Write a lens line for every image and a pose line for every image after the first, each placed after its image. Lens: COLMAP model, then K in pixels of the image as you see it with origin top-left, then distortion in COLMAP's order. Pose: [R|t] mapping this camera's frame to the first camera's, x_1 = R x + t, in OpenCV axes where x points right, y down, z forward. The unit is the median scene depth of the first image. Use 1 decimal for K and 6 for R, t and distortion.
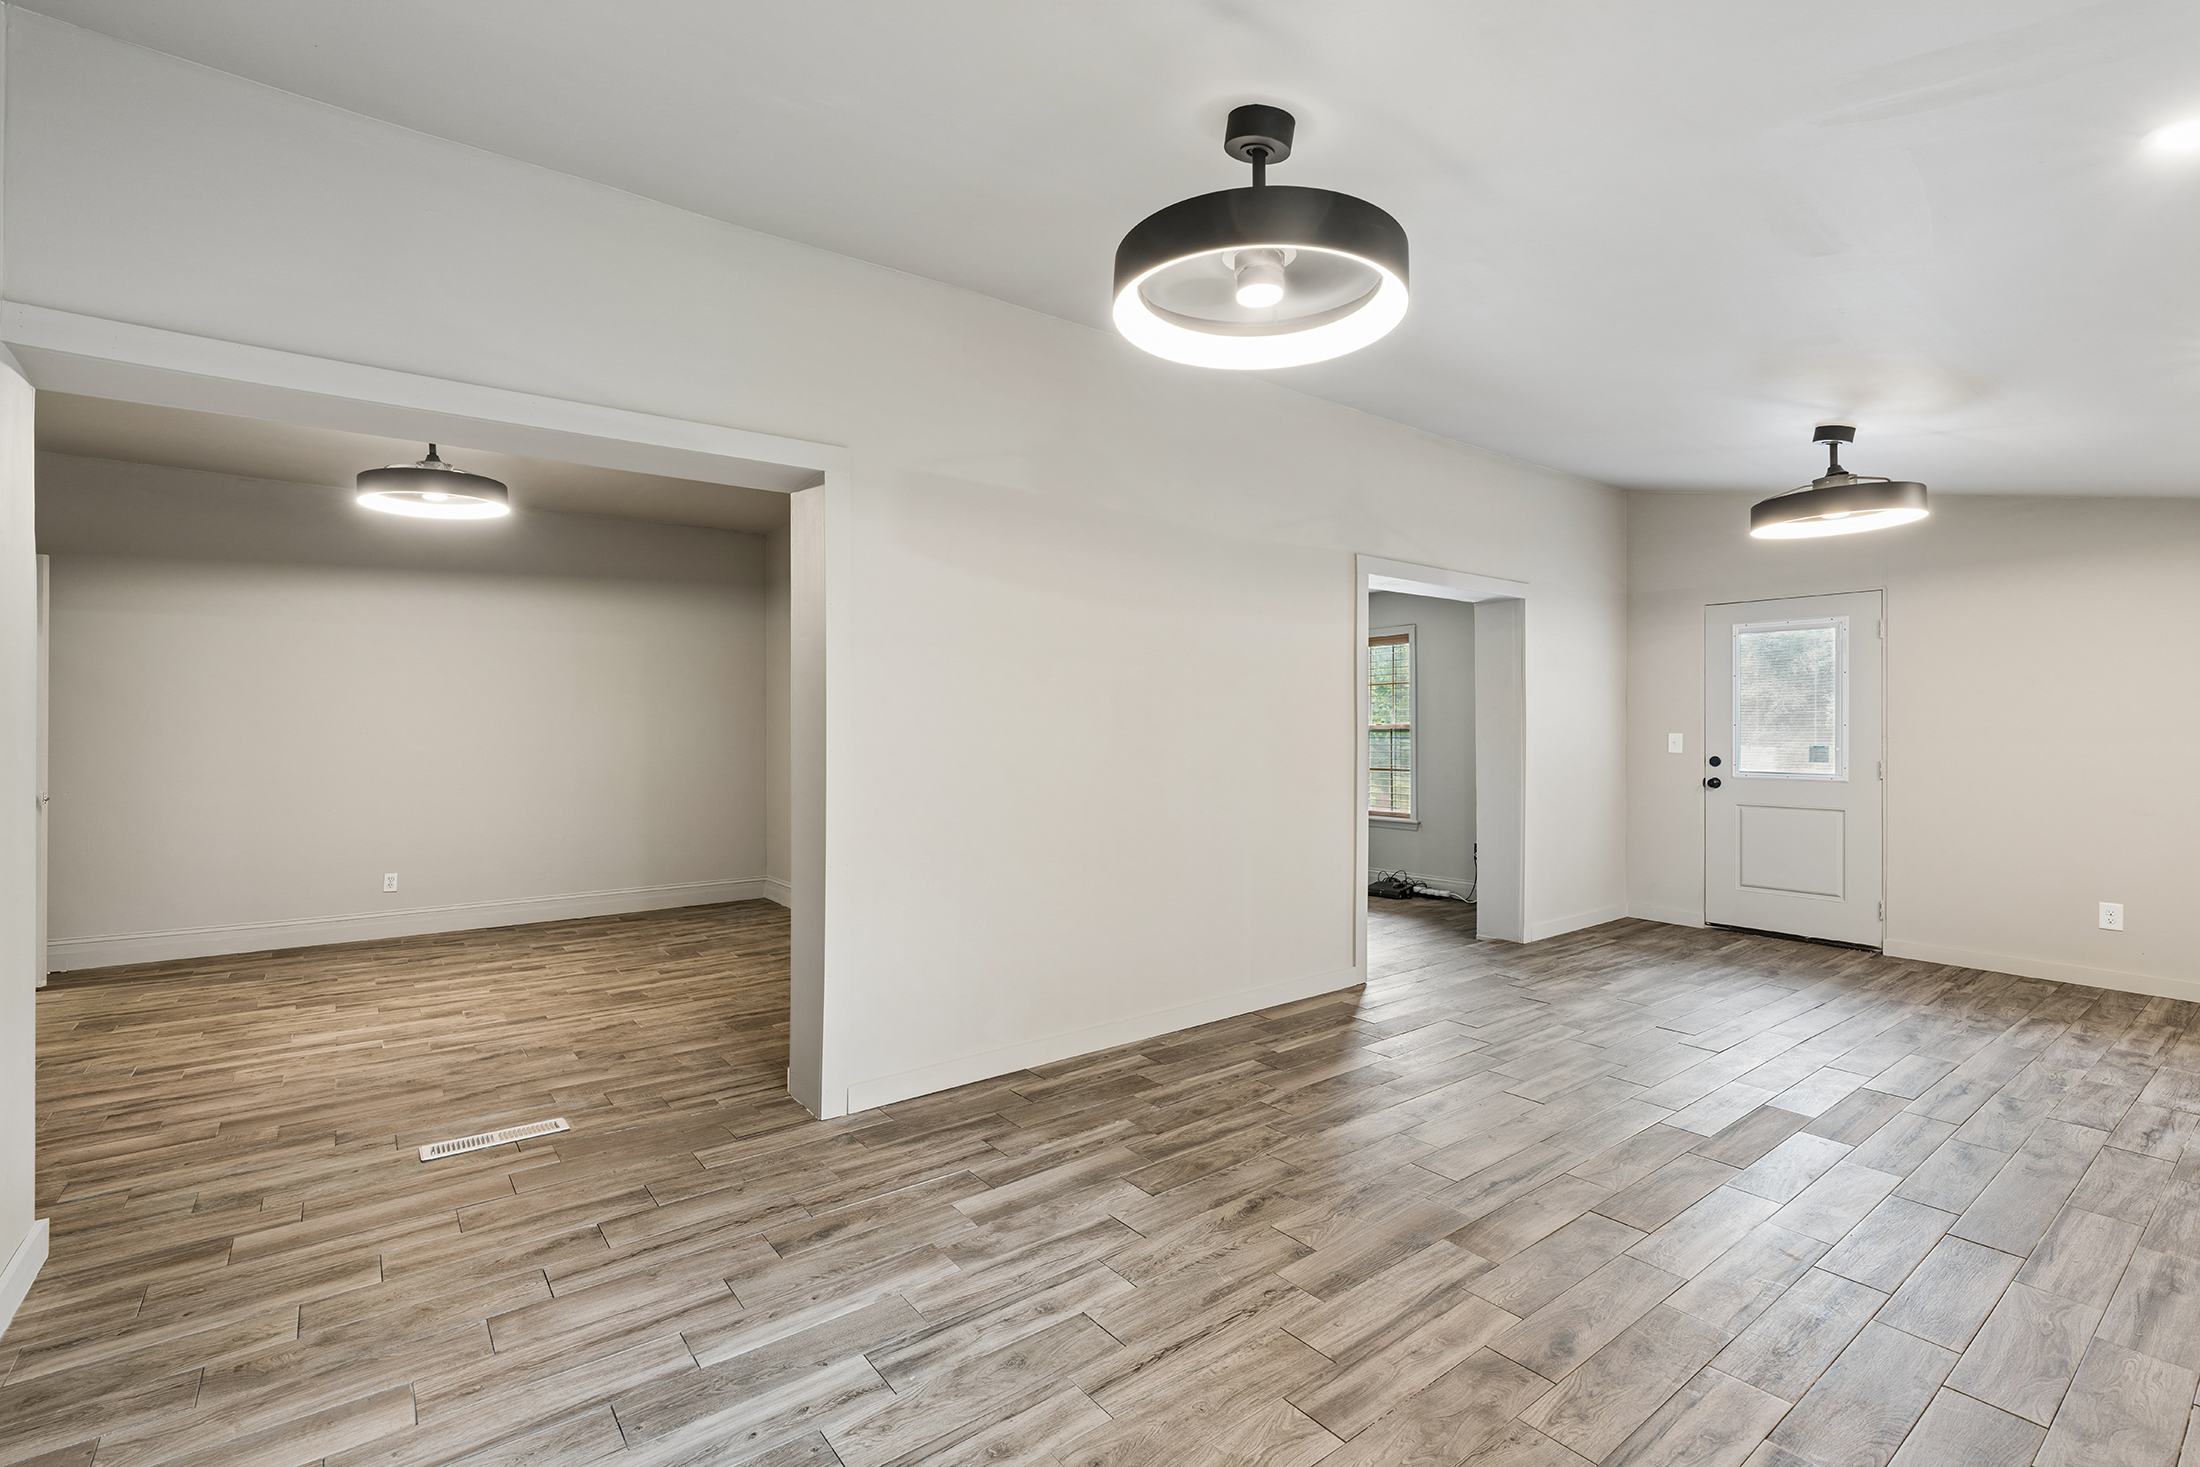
lens RADIAL K [[1020.6, 0, 1084.3], [0, 1020.6, 717.5], [0, 0, 1]] dist [-0.008752, 0.001928]
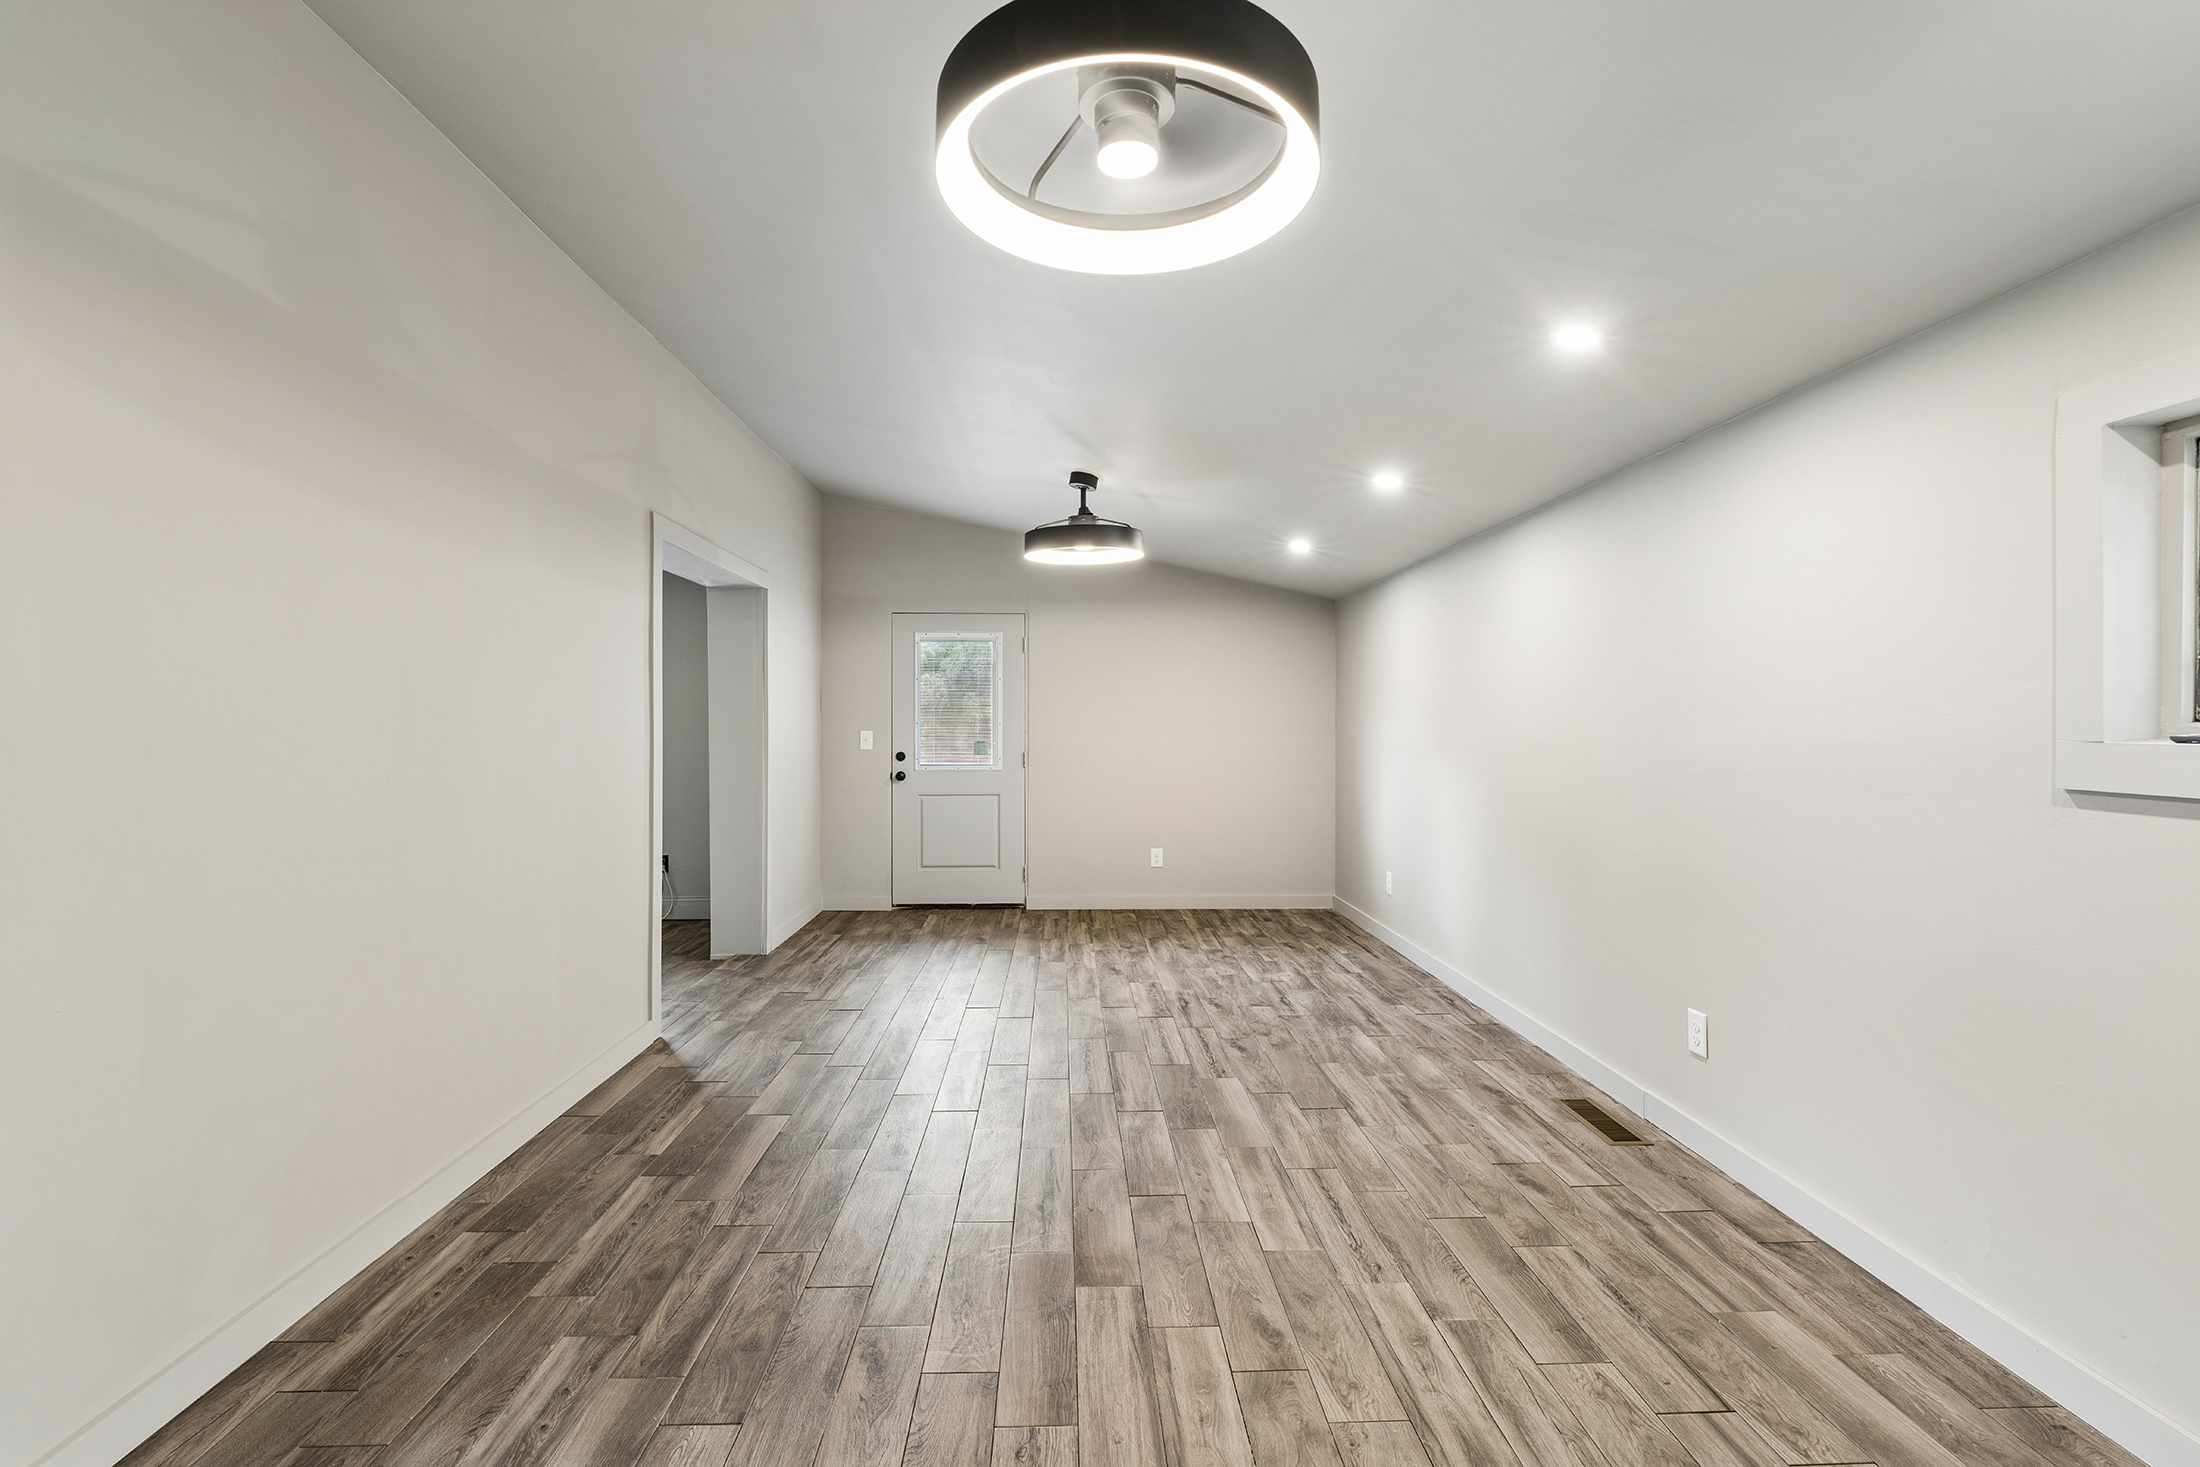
lens RADIAL K [[1020.6, 0, 1084.3], [0, 1020.6, 717.5], [0, 0, 1]] dist [-0.008752, 0.001928]
pose [[0.561283, 0.006155, 0.827601, -0.276704], [-0.005734, 0.999977, -0.003548, 0.006272], [-0.827604, -0.002755, 0.561306, 0.339974]]
